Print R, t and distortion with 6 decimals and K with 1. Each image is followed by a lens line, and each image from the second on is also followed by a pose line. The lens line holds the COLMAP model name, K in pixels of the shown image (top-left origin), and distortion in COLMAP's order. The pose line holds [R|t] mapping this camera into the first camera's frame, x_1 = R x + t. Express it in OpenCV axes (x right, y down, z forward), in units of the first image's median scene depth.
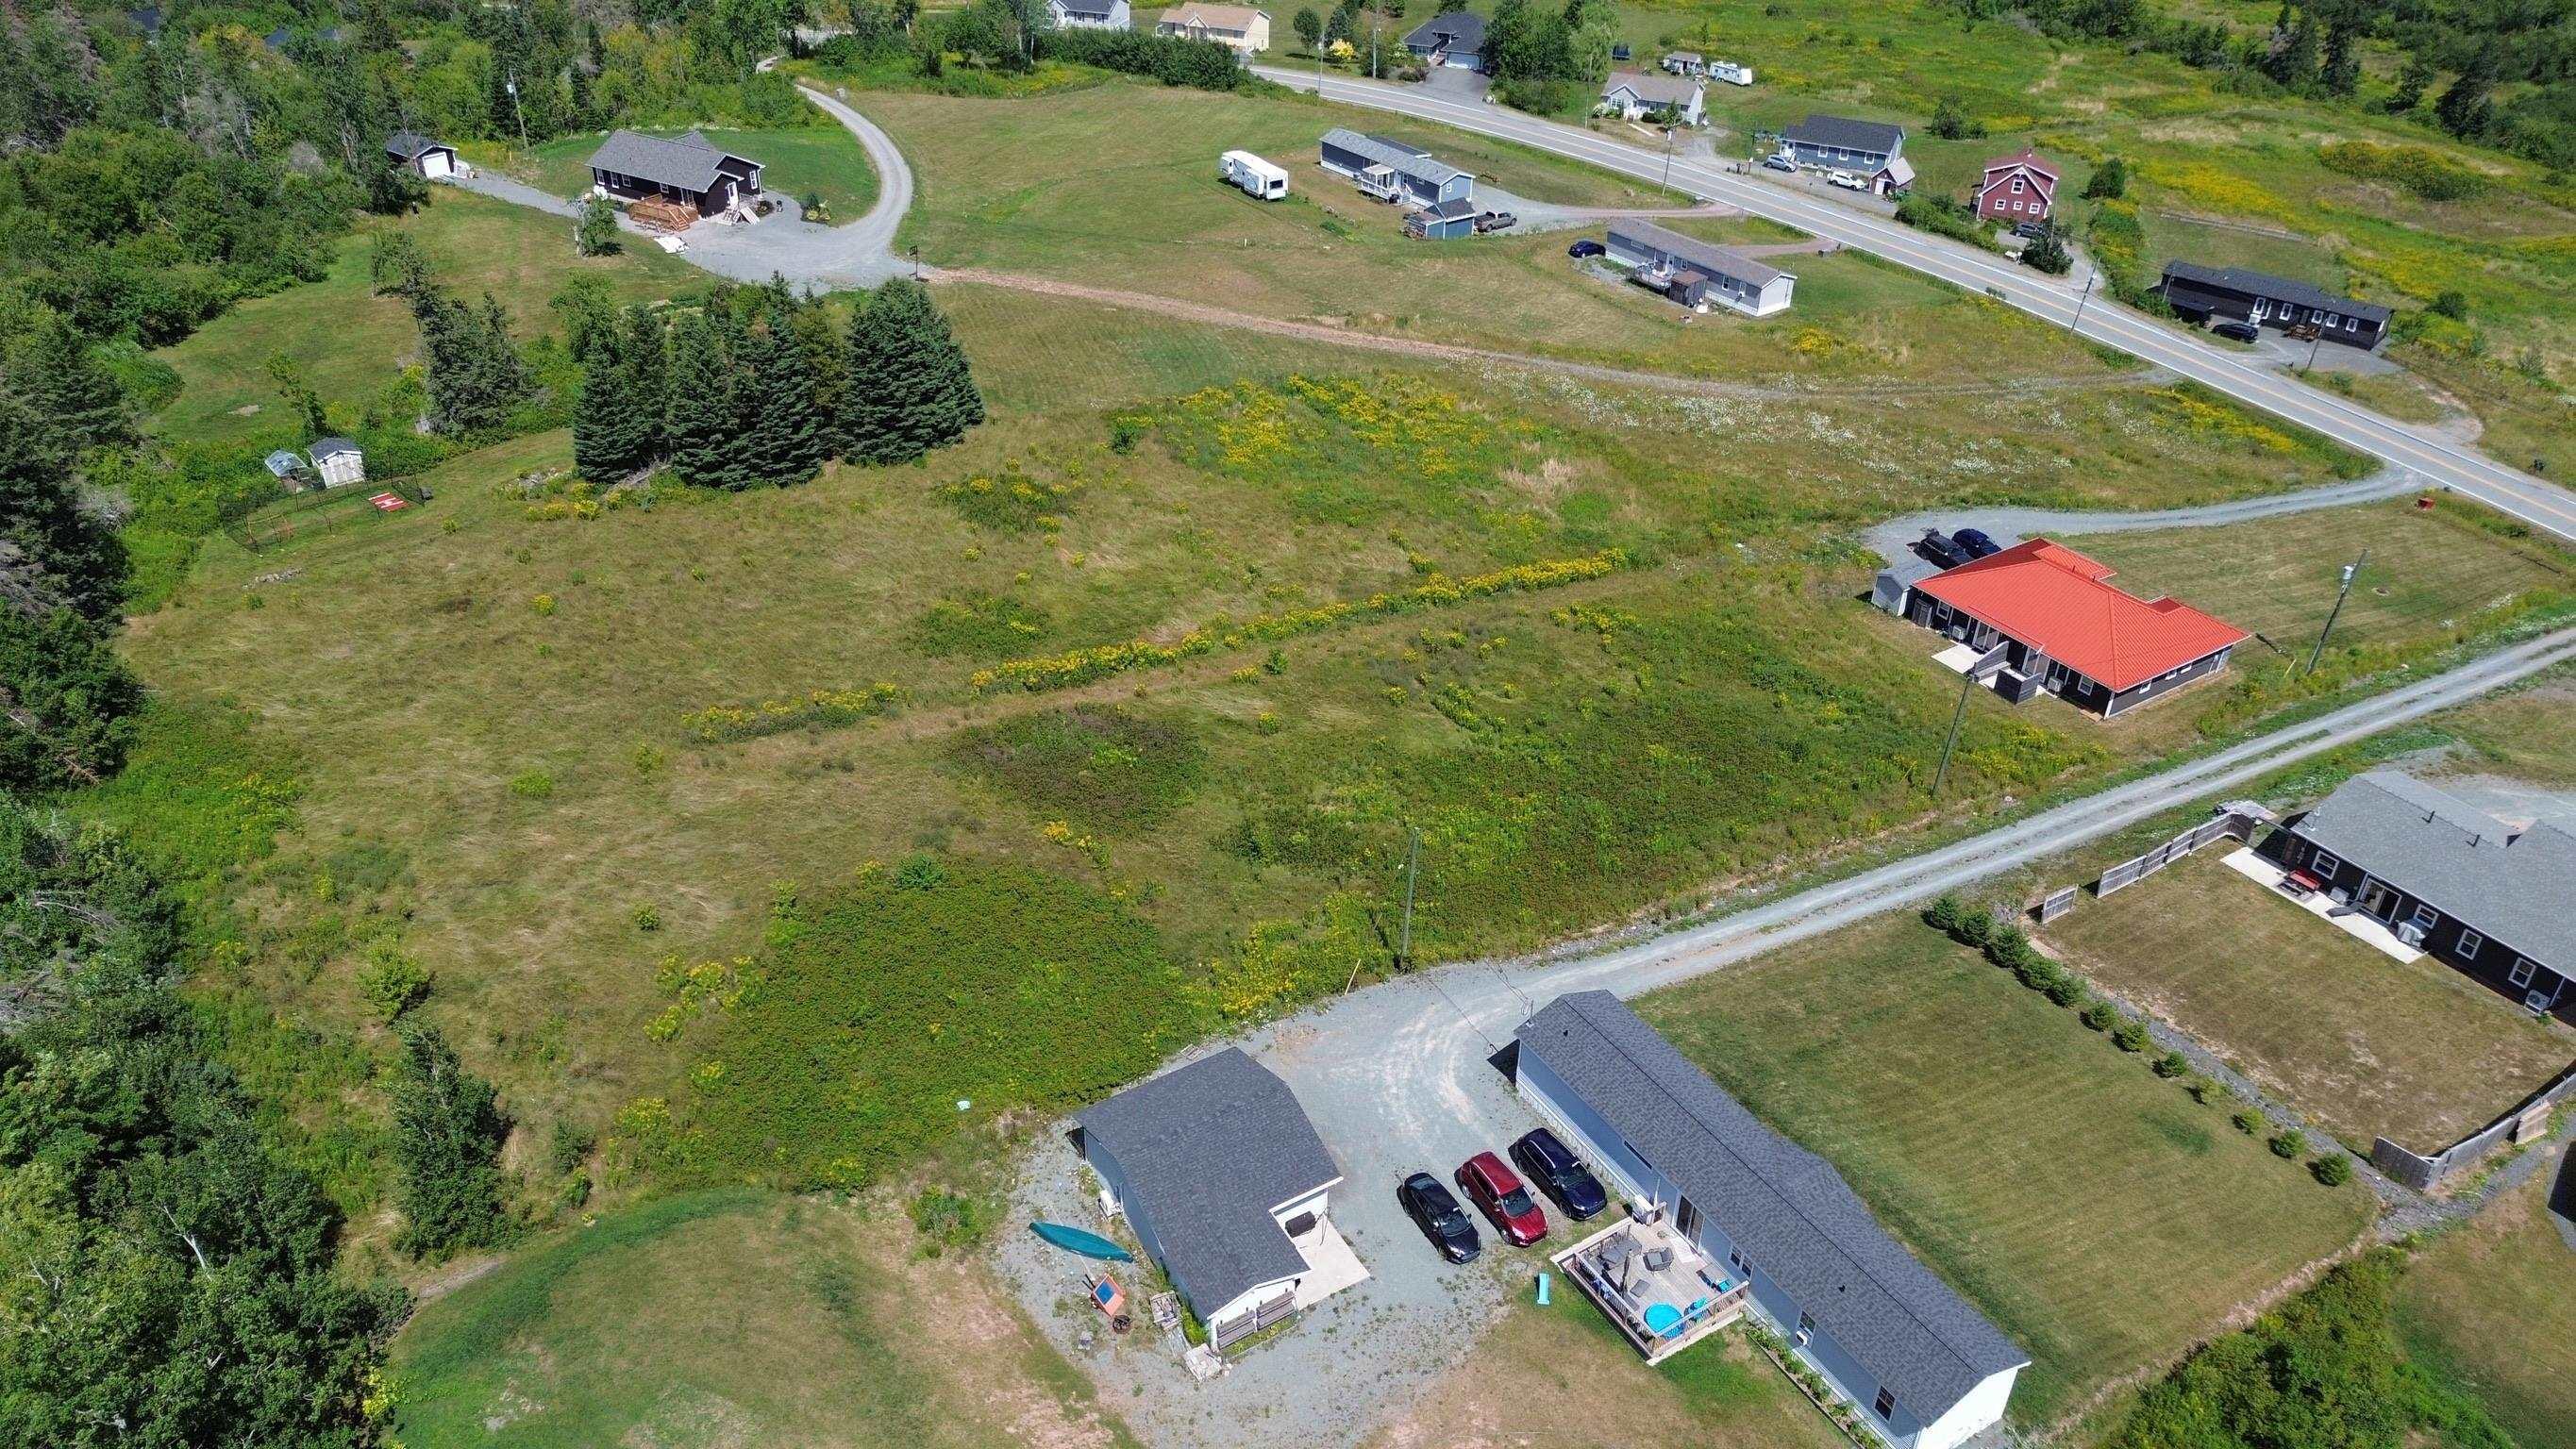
lens RADIAL K [[1824.7, 0, 1281.8], [0, 1824.7, 709.7], [0, 0, 1]] dist [0.072093, -0.075305]
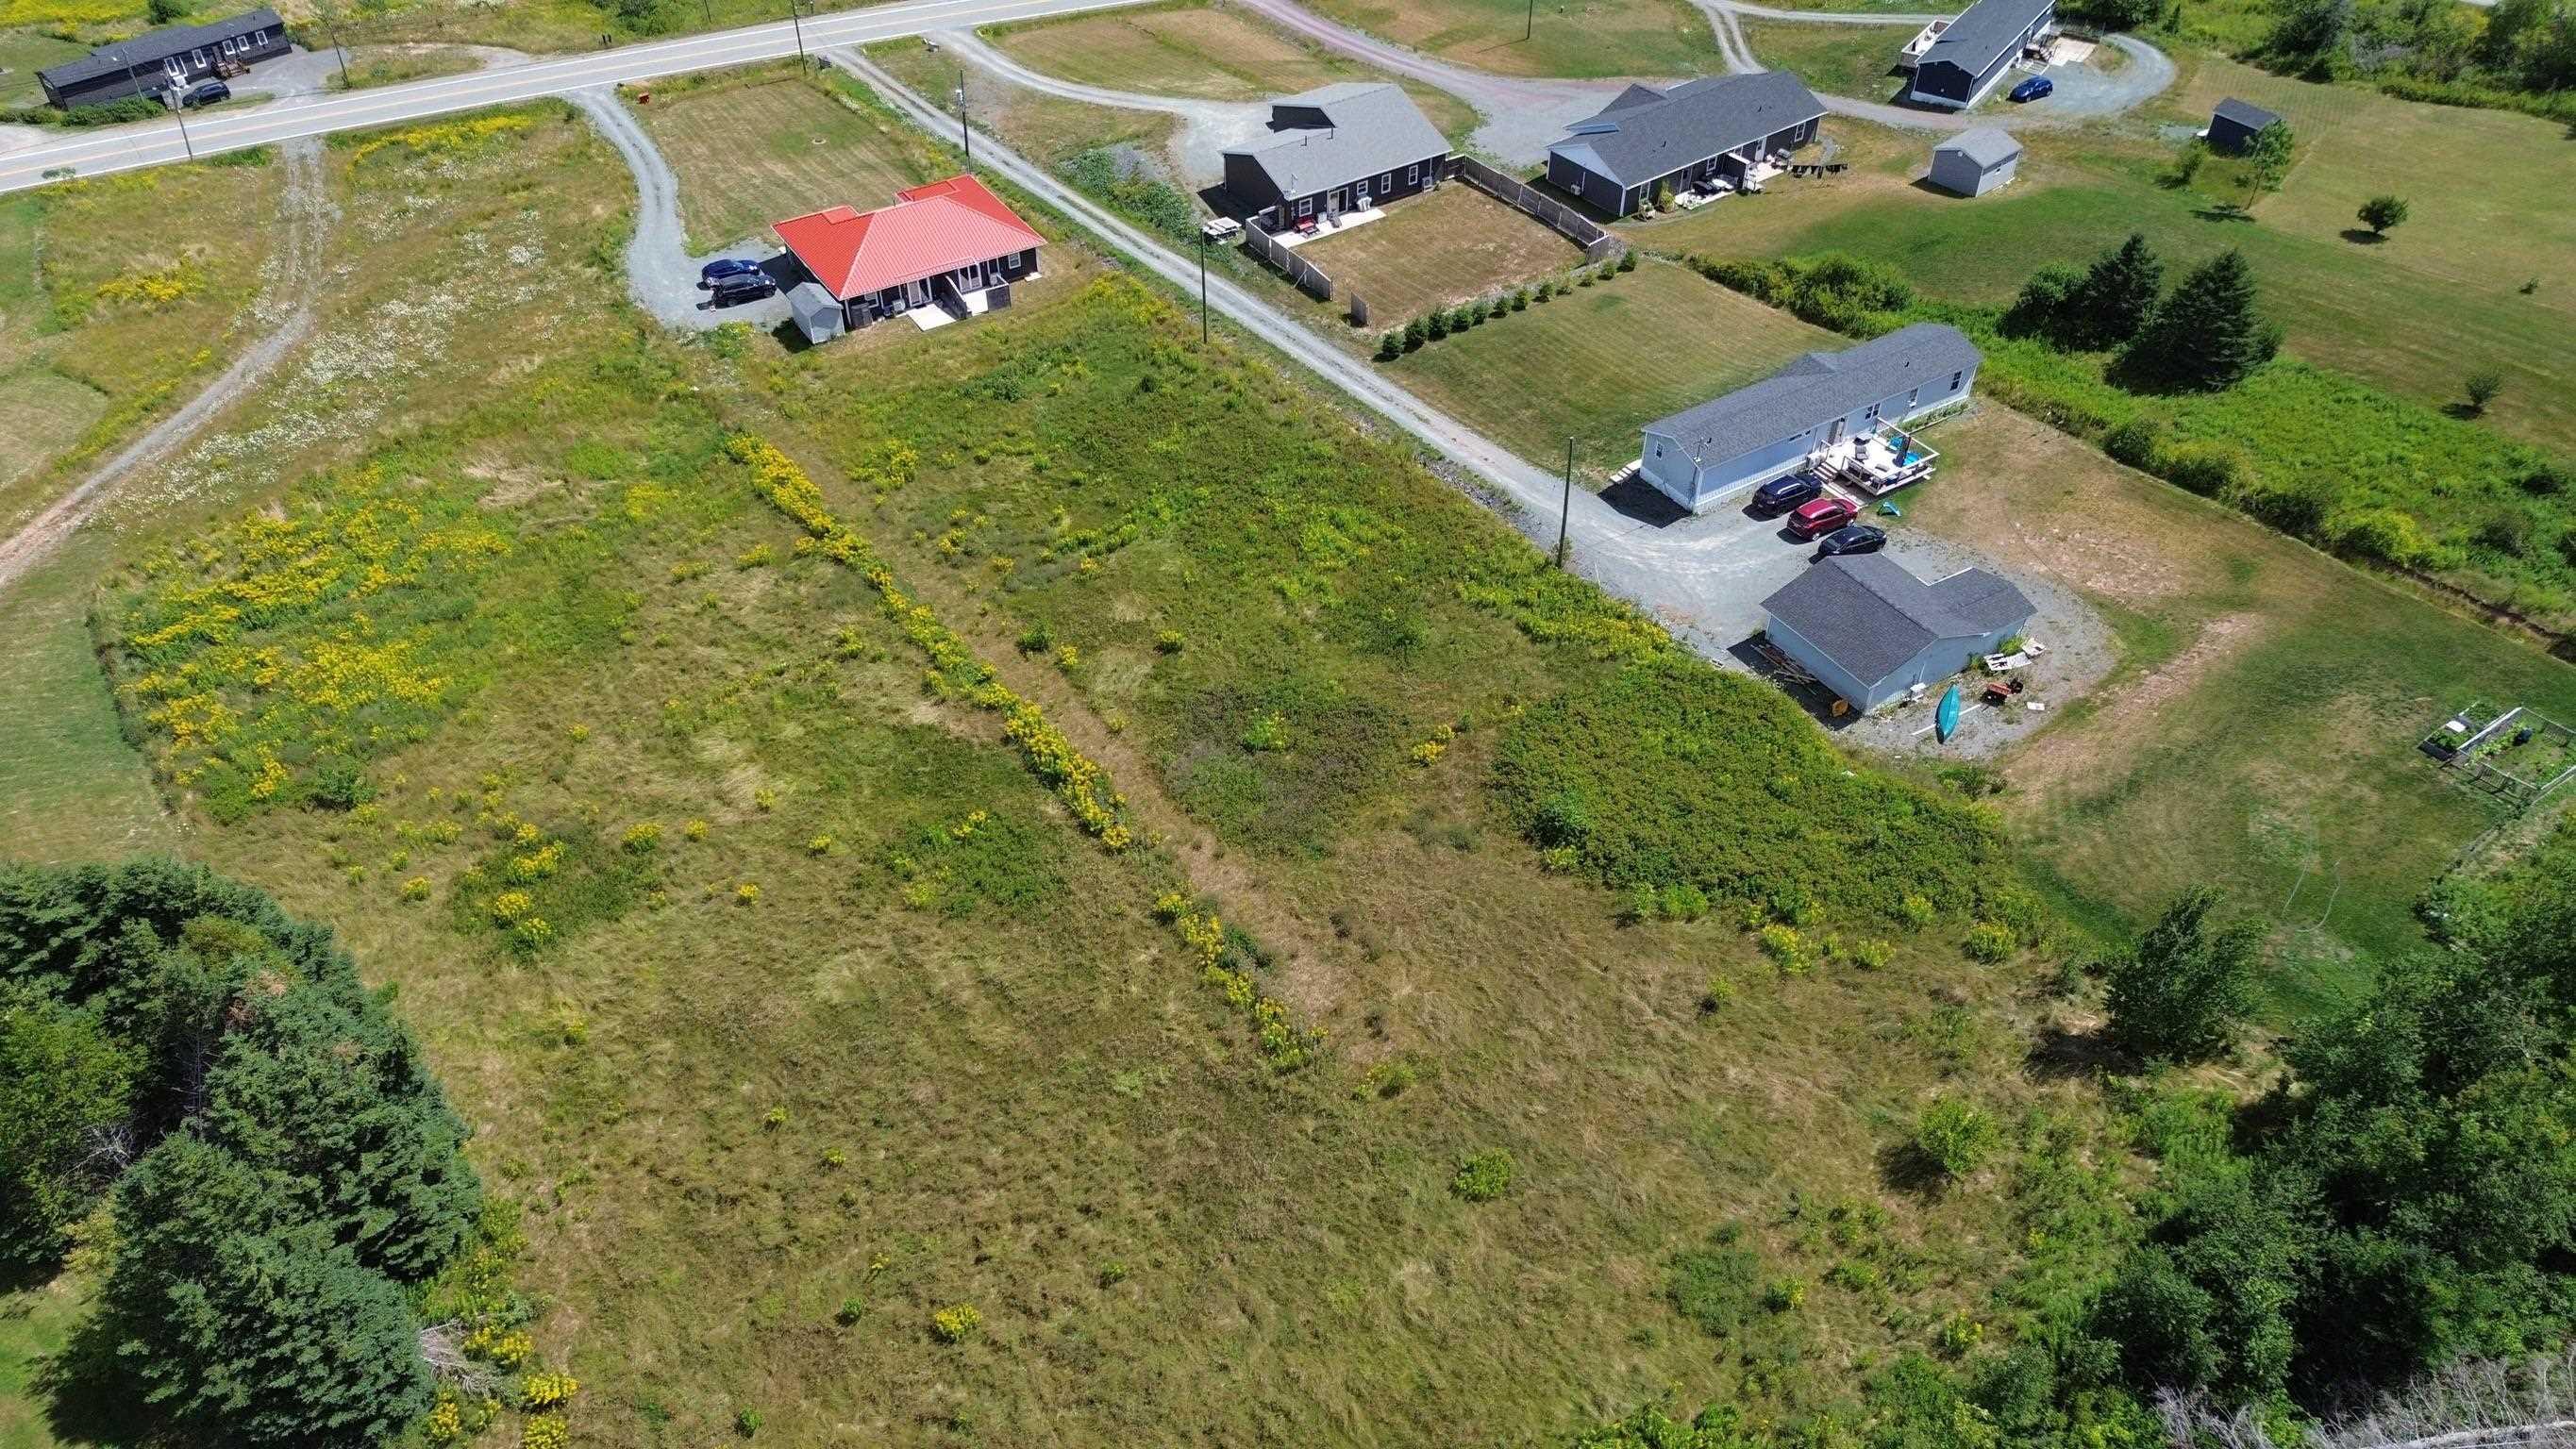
lens RADIAL K [[1824.7, 0, 1281.8], [0, 1824.7, 709.7], [0, 0, 1]] dist [0.072093, -0.075305]
pose [[-0.000522, -0.668385, 0.743816, -0.549375], [0.539359, 0.626161, 0.563040, -0.352241], [-0.842076, 0.401478, 0.360172, 0.485098]]
